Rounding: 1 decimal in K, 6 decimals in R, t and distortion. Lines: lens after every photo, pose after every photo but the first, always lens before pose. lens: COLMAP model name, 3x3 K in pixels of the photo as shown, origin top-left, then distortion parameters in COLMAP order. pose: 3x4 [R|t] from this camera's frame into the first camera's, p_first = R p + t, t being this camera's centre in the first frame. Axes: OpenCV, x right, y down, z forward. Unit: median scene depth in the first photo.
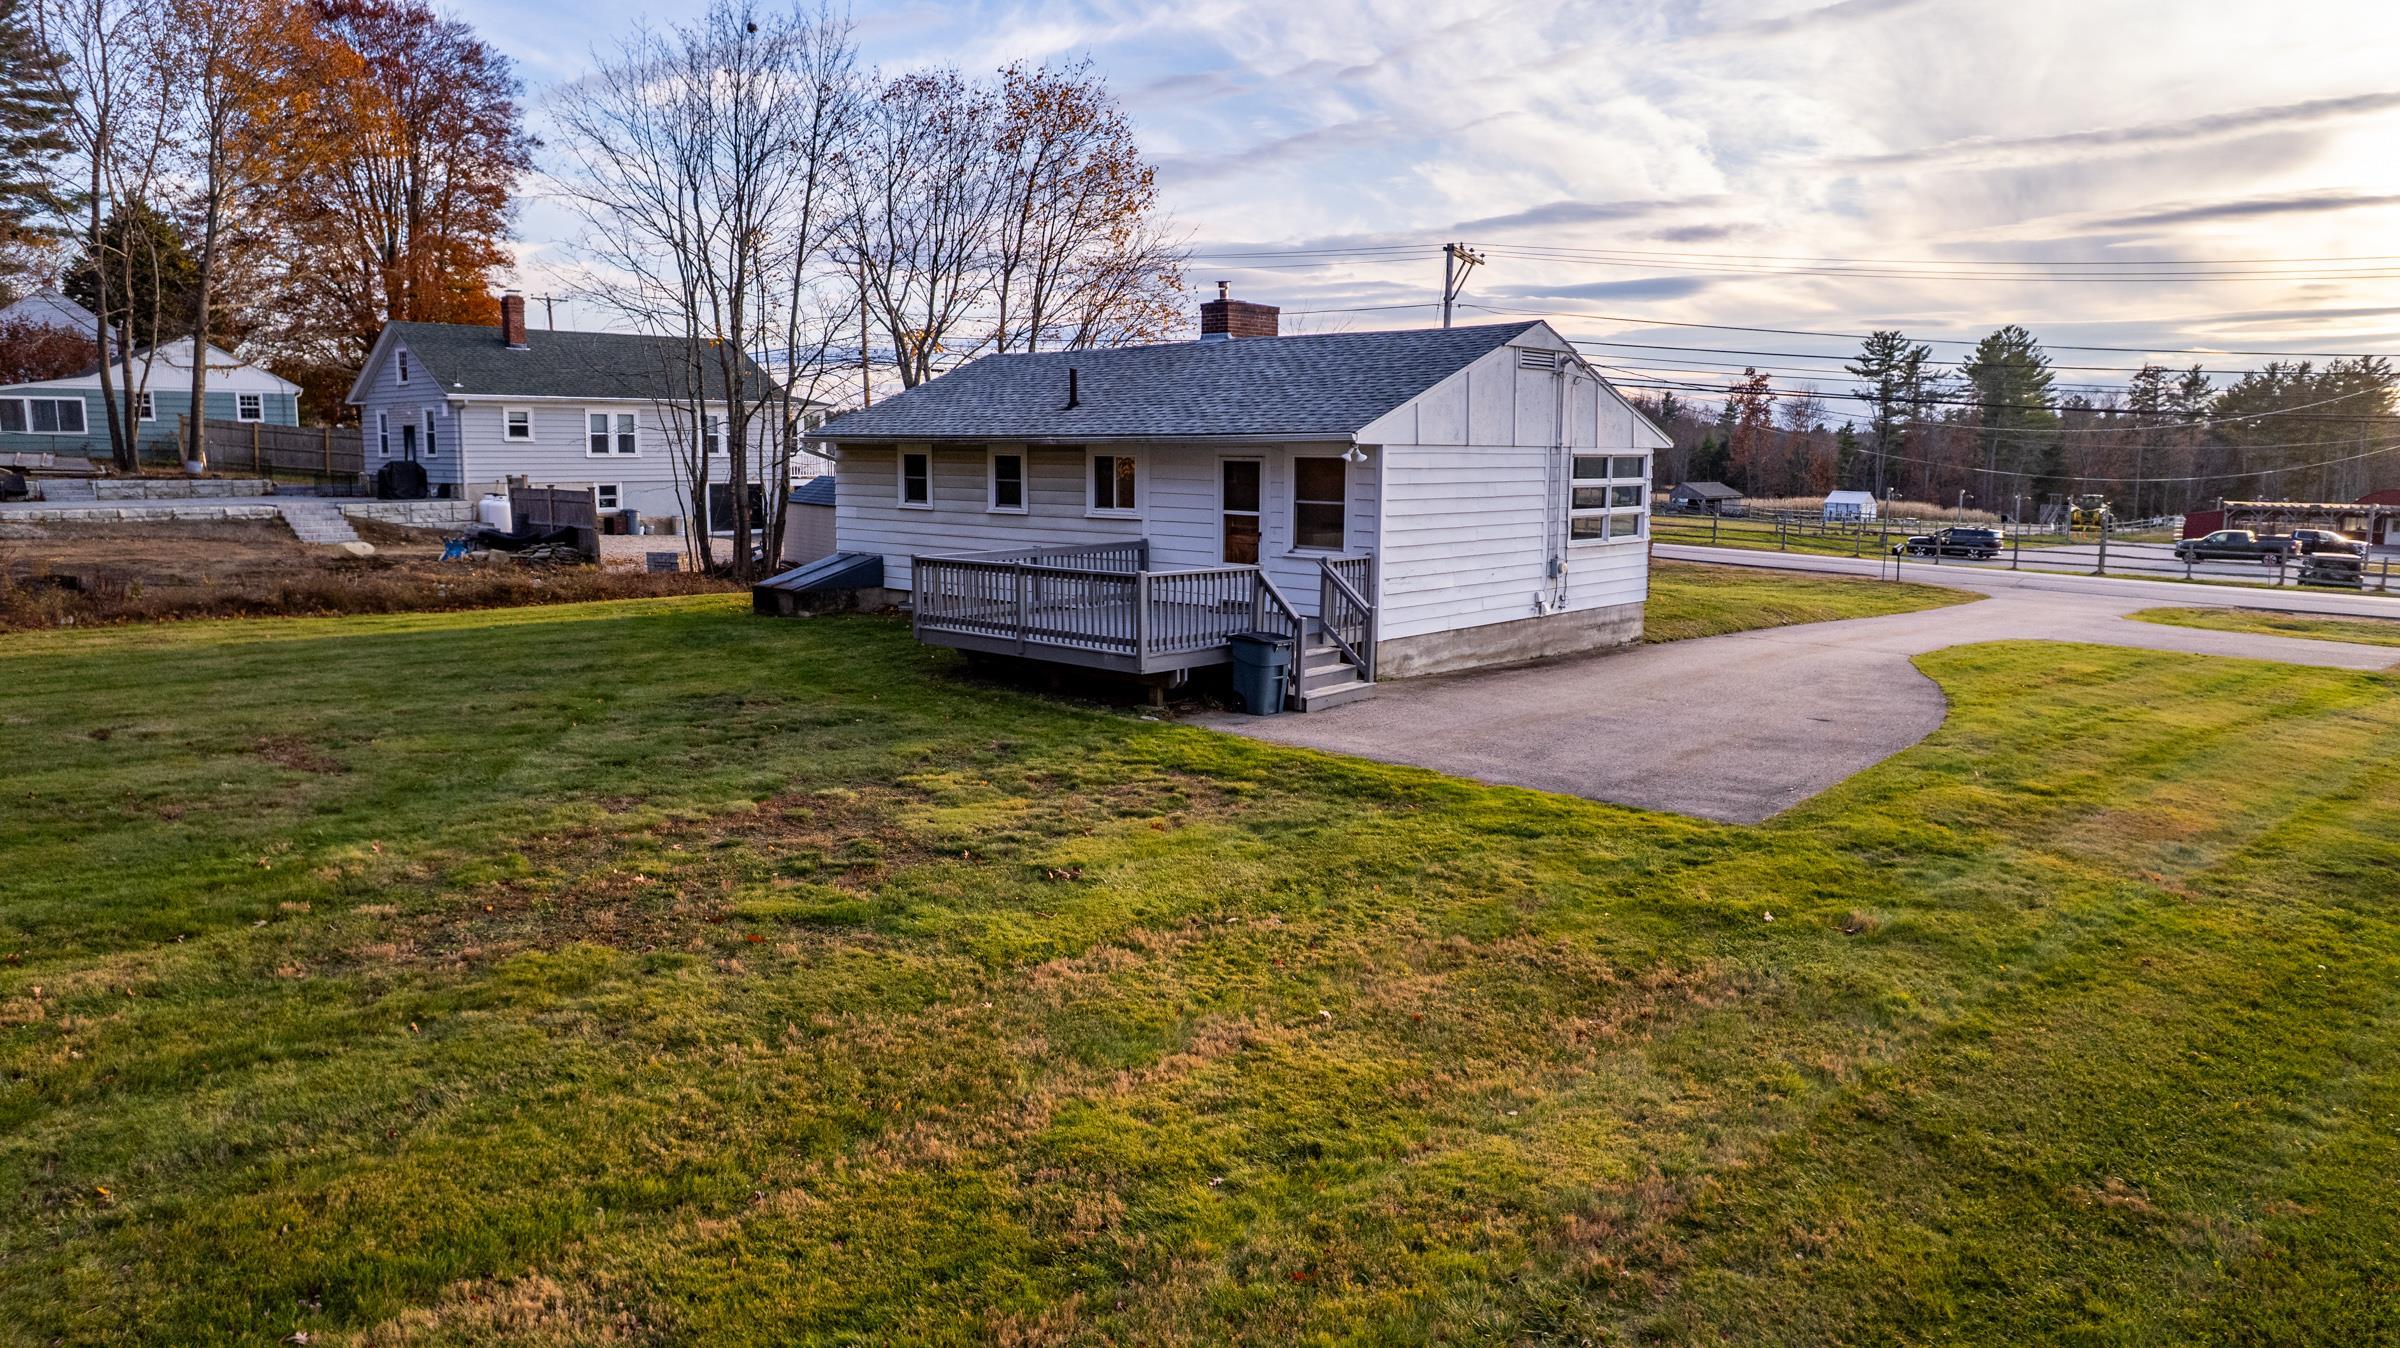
lens RADIAL K [[1553.8, 0, 1198.4], [0, 1553.8, 675.4], [0, 0, 1]] dist [-0.059318, 0.050666]
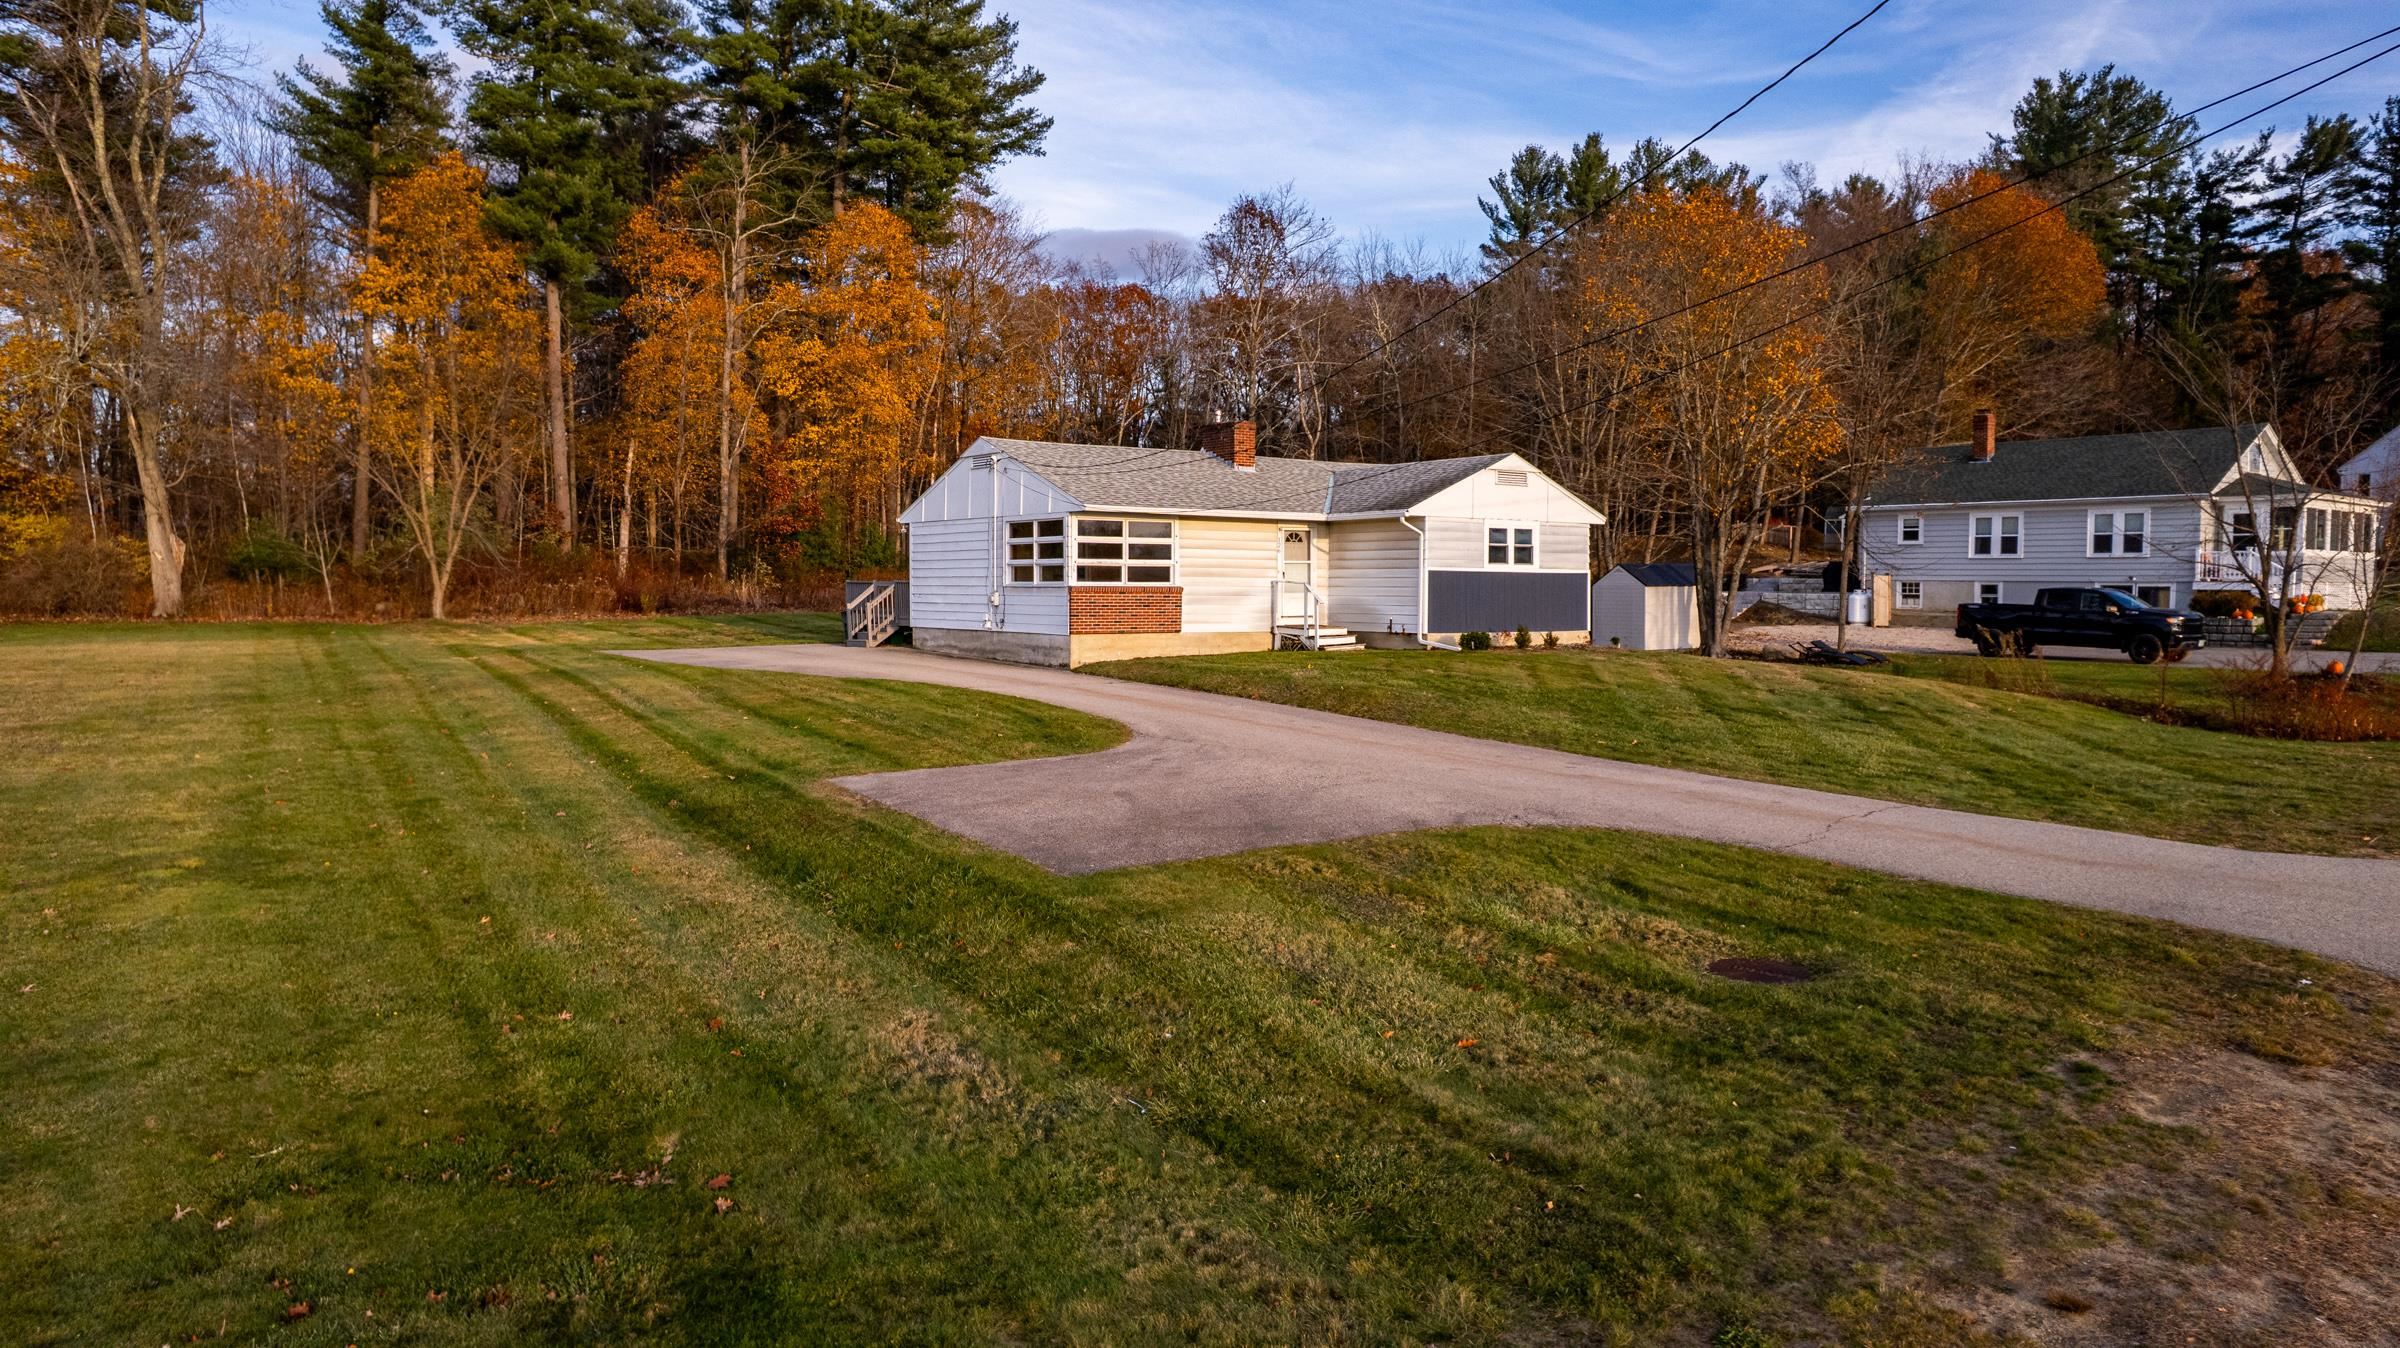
lens RADIAL K [[1553.8, 0, 1197.2], [0, 1553.8, 689.1], [0, 0, 1]] dist [-0.059318, 0.050666]
pose [[-0.207104, 0.059009, -0.976538, 1.542495], [-0.146698, 0.985021, 0.090633, -0.138828], [0.967258, 0.162026, -0.195345, 1.406043]]
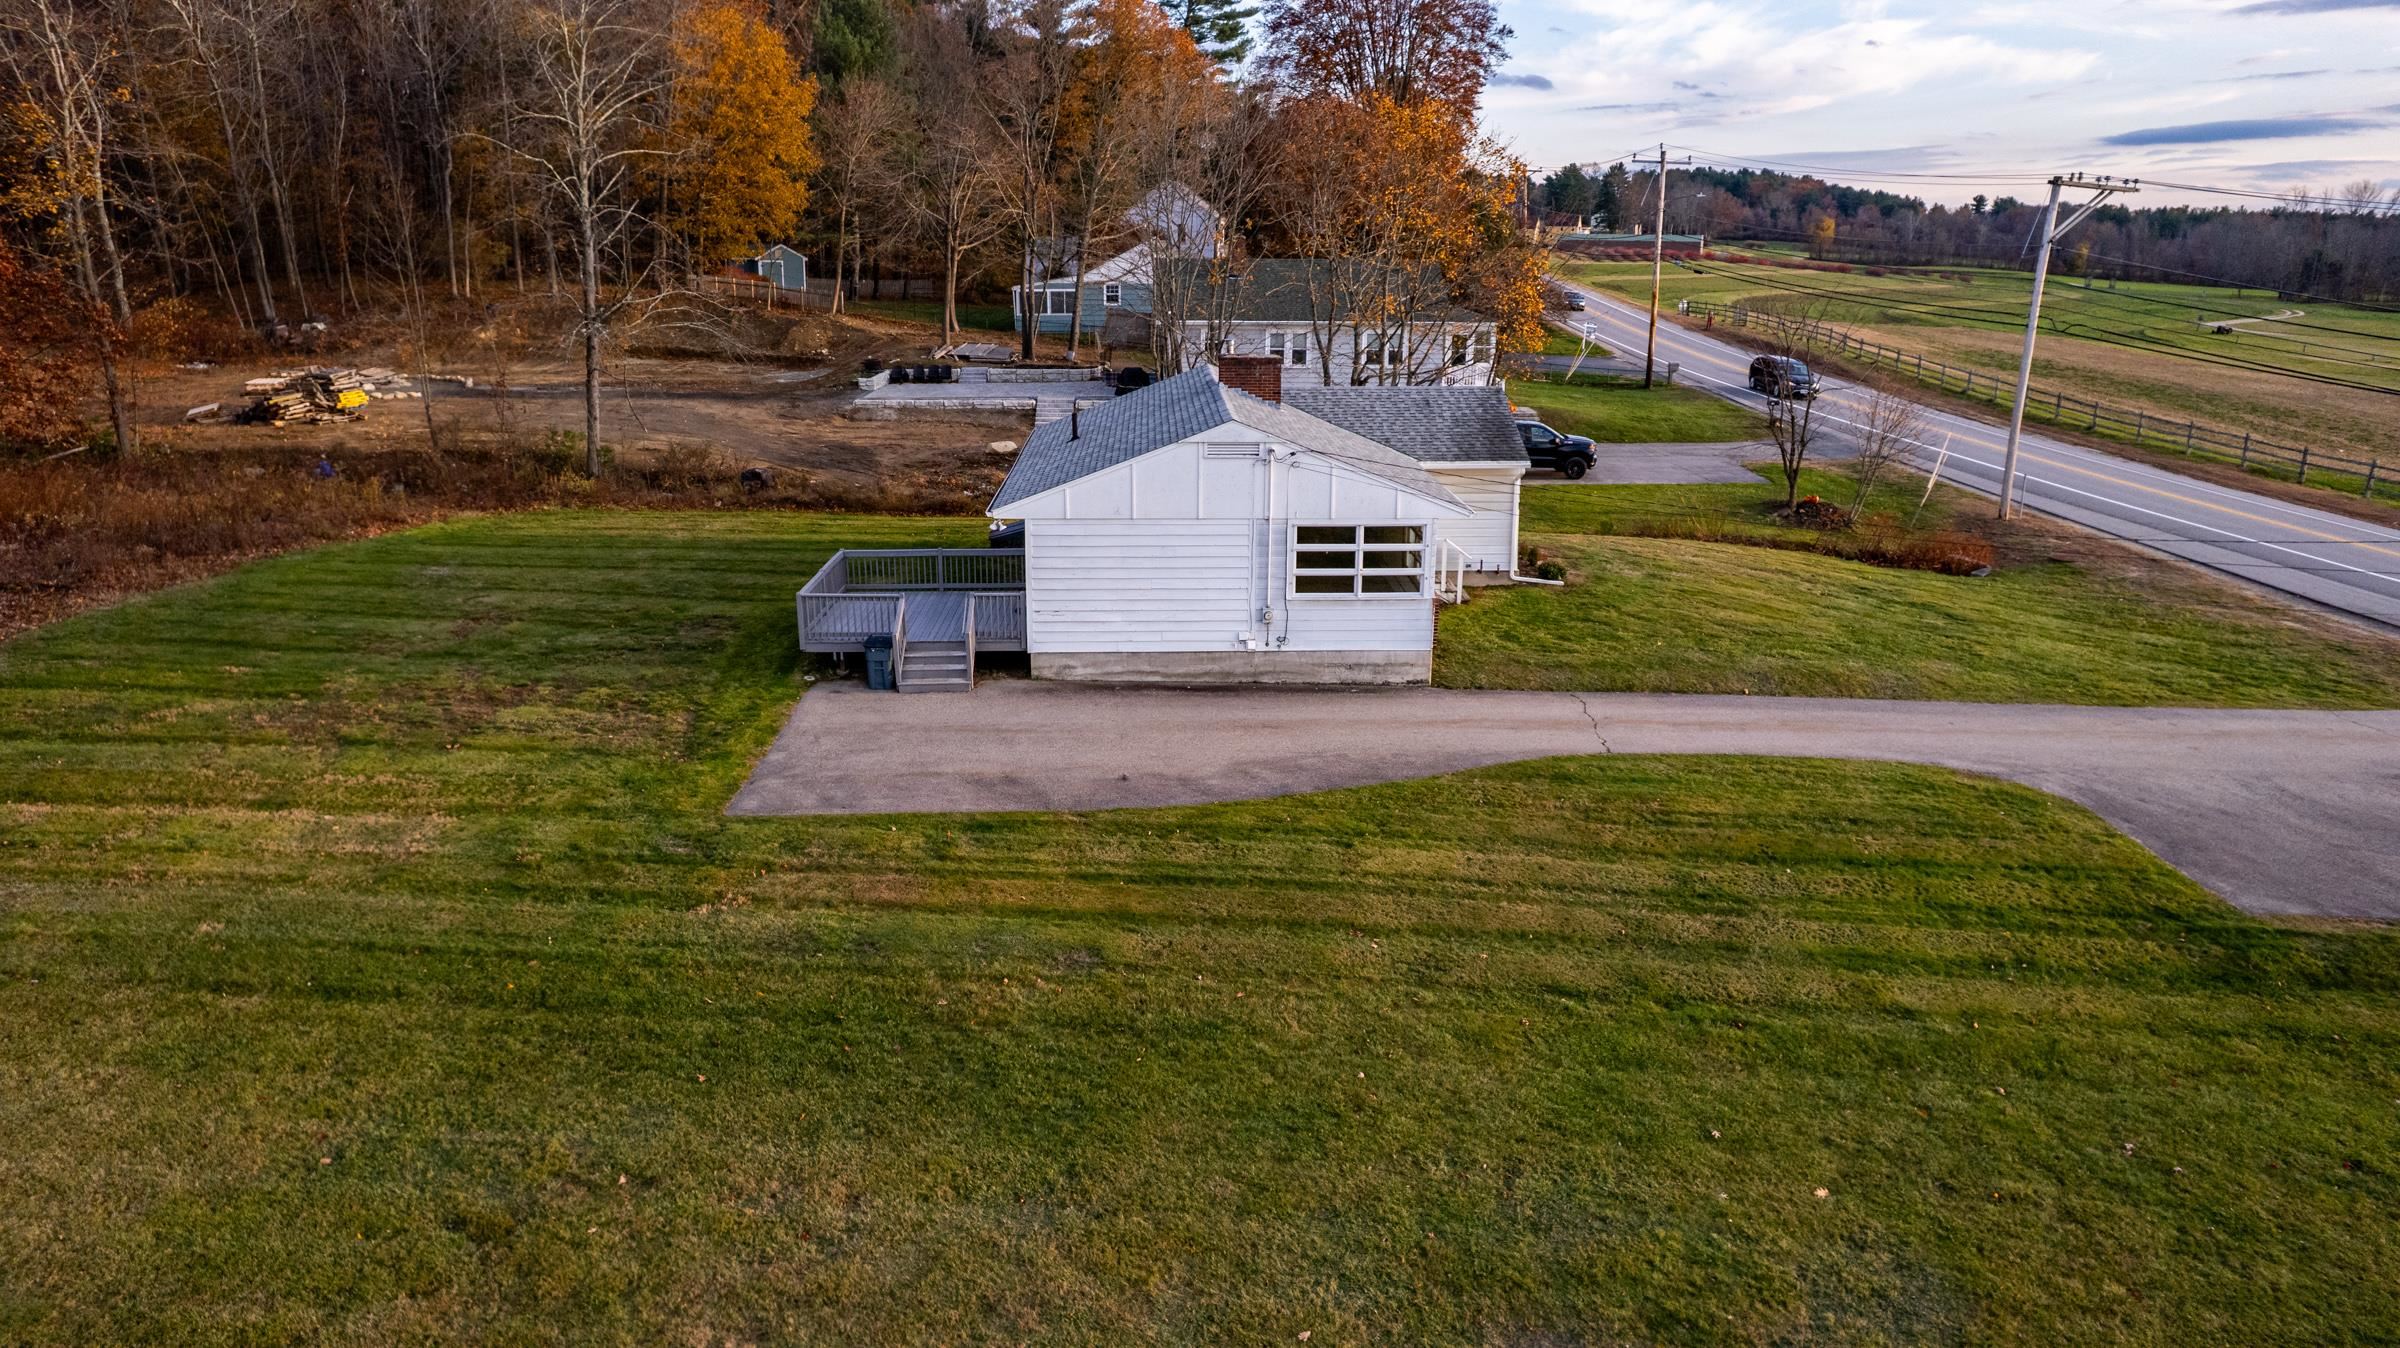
lens RADIAL K [[1553.8, 0, 1211.7], [0, 1553.8, 676.0], [0, 0, 1]] dist [-0.059318, 0.050666]
pose [[0.704930, 0.196139, -0.681618, 0.999597], [-0.105215, 0.979289, 0.172982, -0.219084], [0.701430, -0.050224, 0.710967, 0.078461]]
